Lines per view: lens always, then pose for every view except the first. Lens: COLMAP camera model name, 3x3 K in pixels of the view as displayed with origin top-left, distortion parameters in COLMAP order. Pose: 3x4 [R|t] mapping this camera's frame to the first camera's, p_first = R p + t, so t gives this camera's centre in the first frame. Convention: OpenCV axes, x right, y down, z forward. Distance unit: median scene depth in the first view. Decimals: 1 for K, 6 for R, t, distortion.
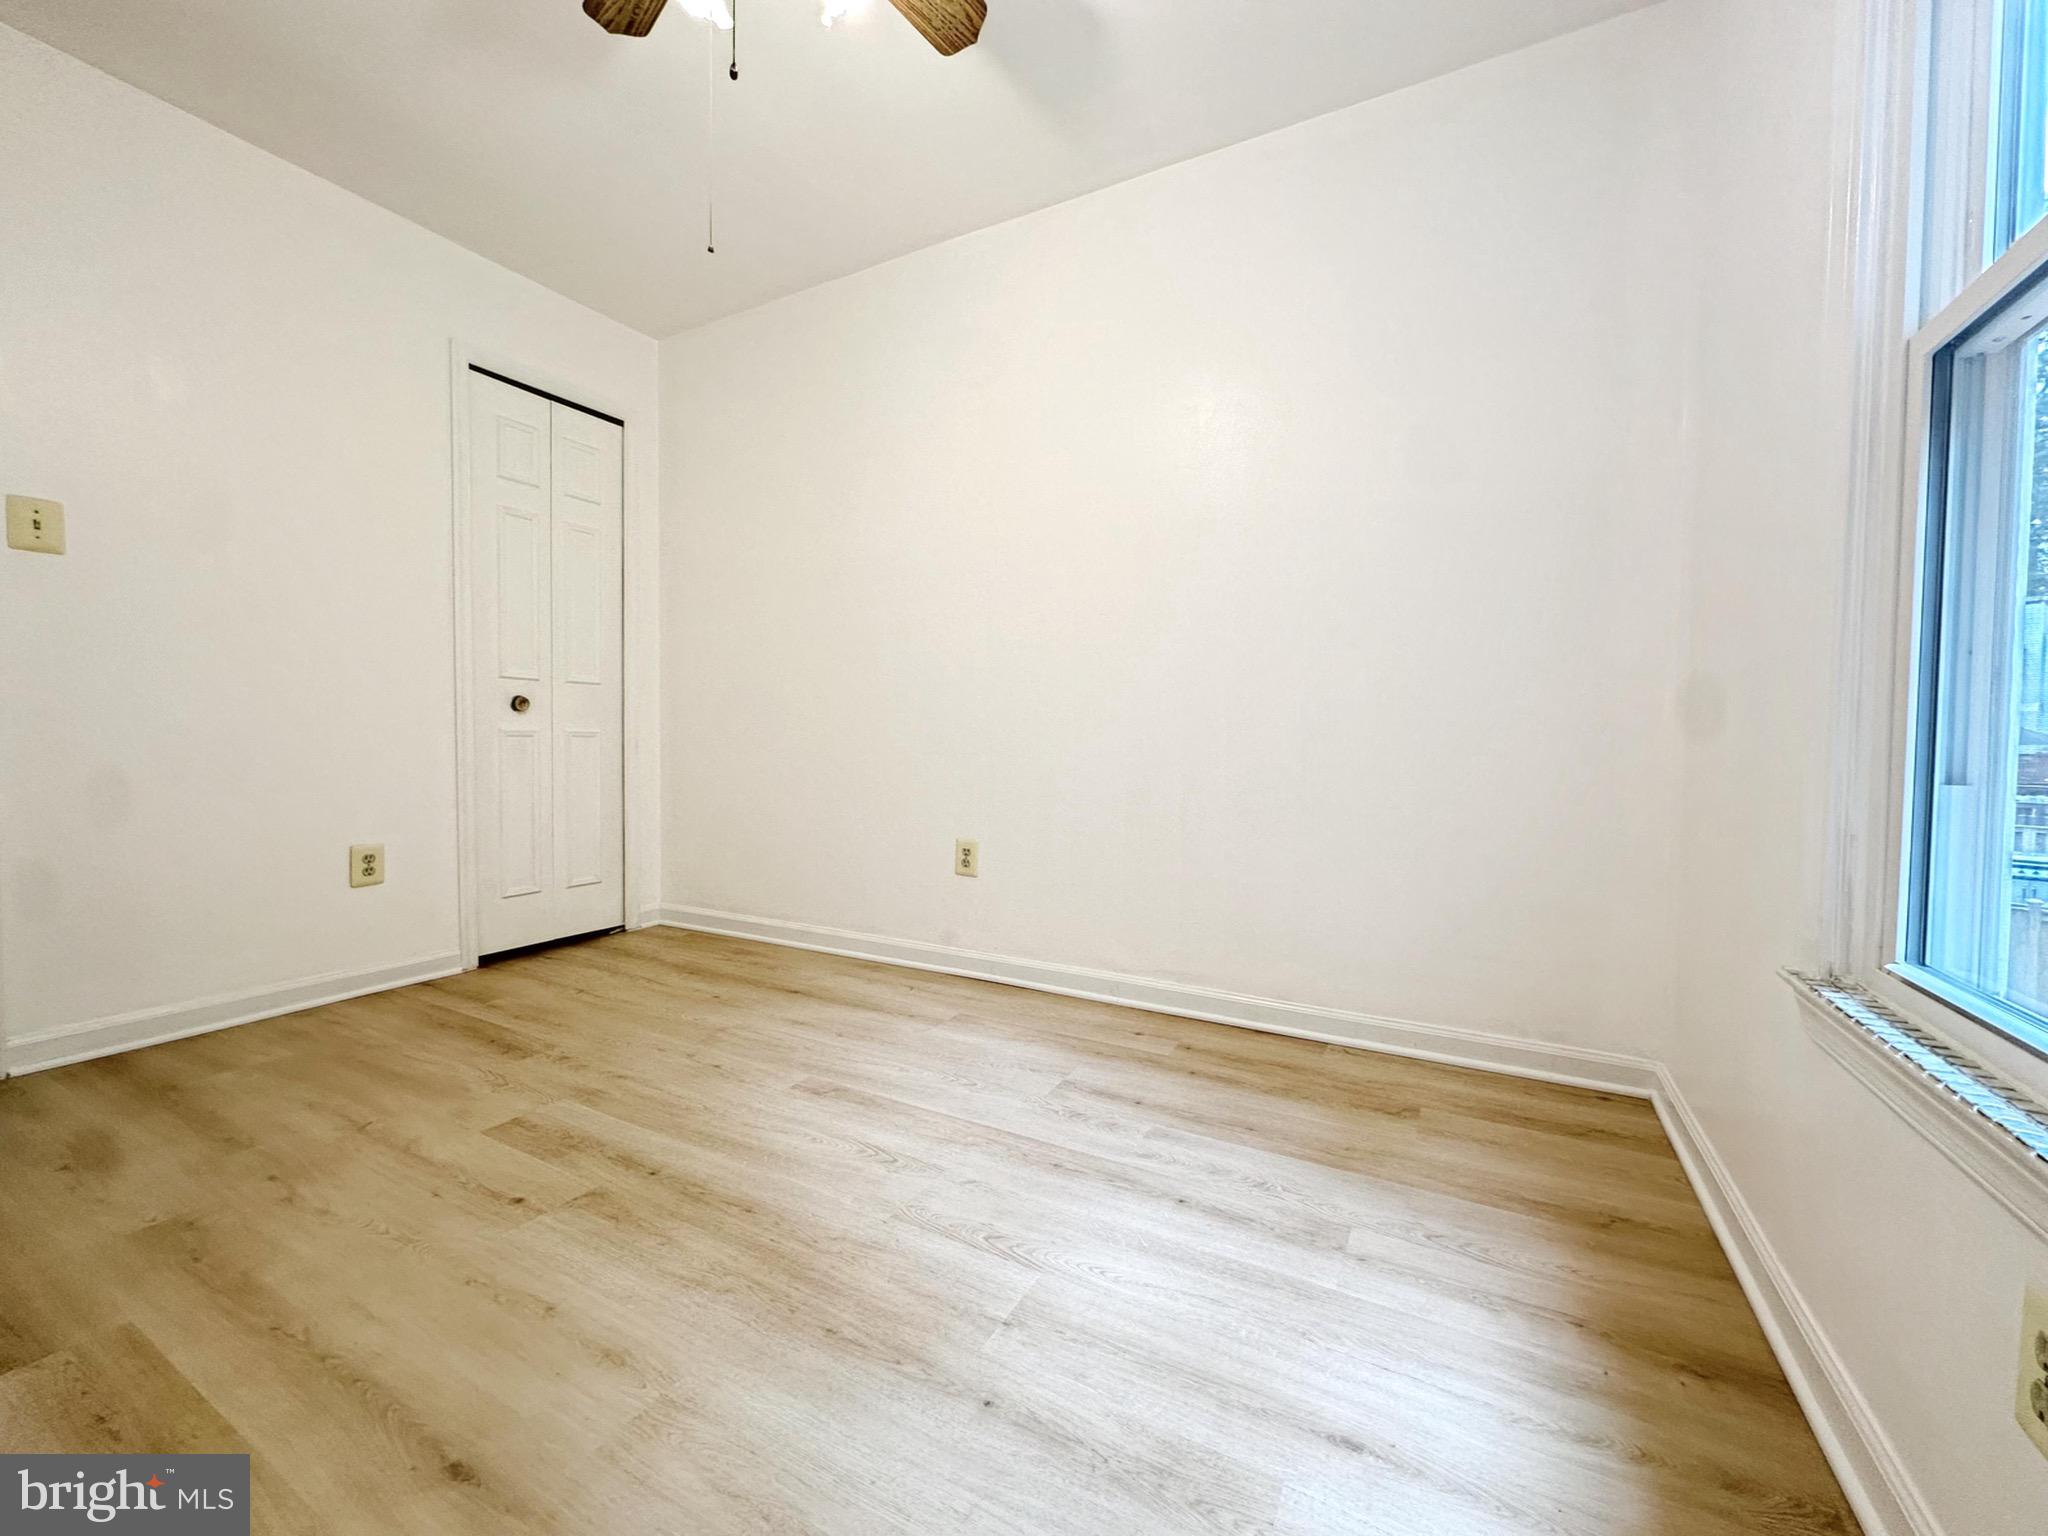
lens RADIAL K [[820.0, 0, 1023.0], [0, 820.0, 765.5], [0, 0, 1]] dist [-0.004330, 0.000161]
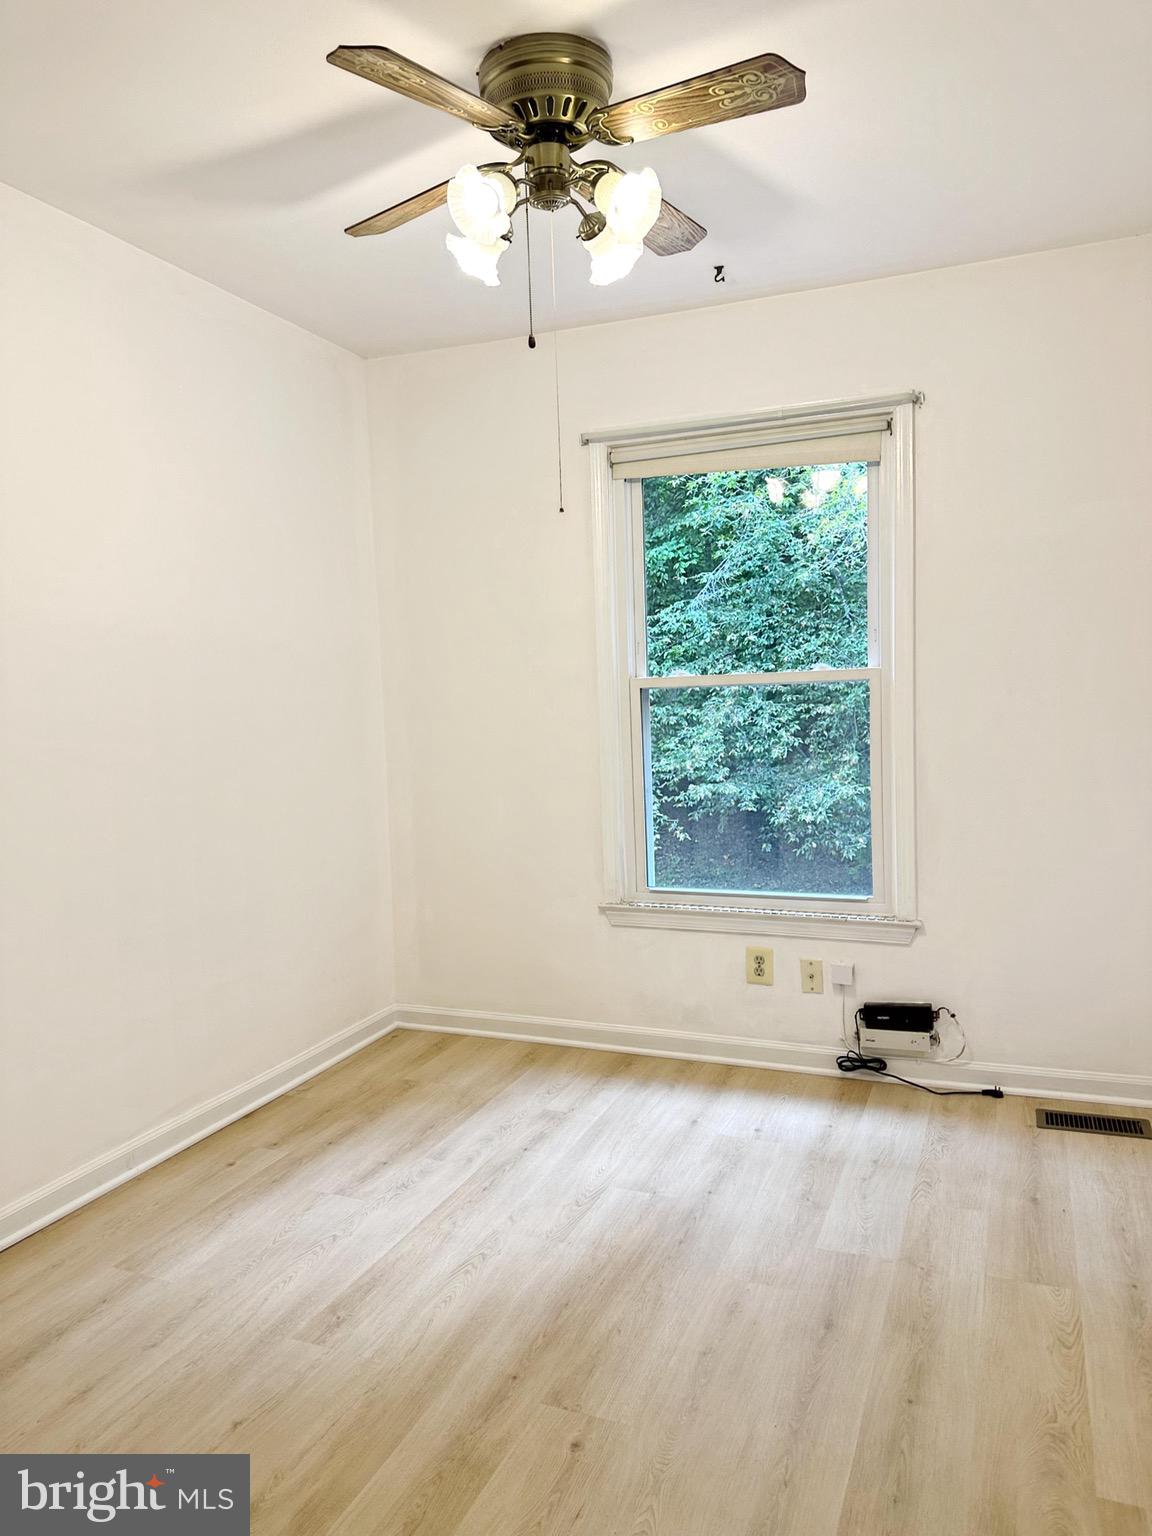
lens RADIAL K [[1082.5, 0, 577.4], [0, 1082.5, 765.1], [0, 0, 1]] dist [0.059464, -0.079936]
pose [[-0.113345, -0.078153, 0.990477, -1.611898], [0.061096, 0.994467, 0.085460, -0.326685], [-0.991675, 0.070201, -0.107943, 0.954050]]
